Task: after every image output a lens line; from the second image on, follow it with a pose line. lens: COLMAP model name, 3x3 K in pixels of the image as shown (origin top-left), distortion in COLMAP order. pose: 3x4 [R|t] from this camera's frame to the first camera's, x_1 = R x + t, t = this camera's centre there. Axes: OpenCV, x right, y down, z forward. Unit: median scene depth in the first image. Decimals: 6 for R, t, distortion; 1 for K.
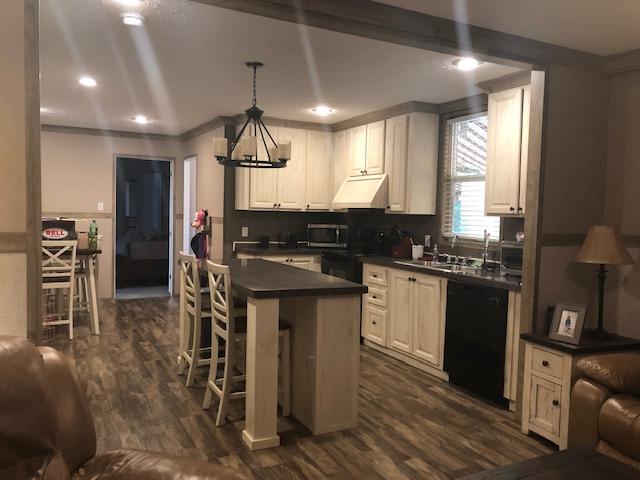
lens RADIAL K [[530.6, 0, 317.4], [0, 530.6, 242.2], [0, 0, 1]] dist [0.018332, -0.017539]
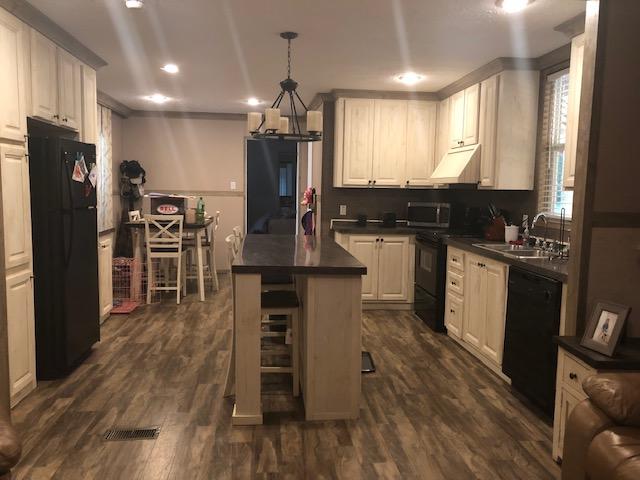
lens RADIAL K [[530.6, 0, 317.8], [0, 530.6, 239.2], [0, 0, 1]] dist [0.018332, -0.017539]
pose [[0.926503, 0.029274, -0.375148, 0.232558], [-0.018147, 0.999285, 0.033160, 0.004318], [0.375850, -0.023915, 0.926372, 0.085345]]
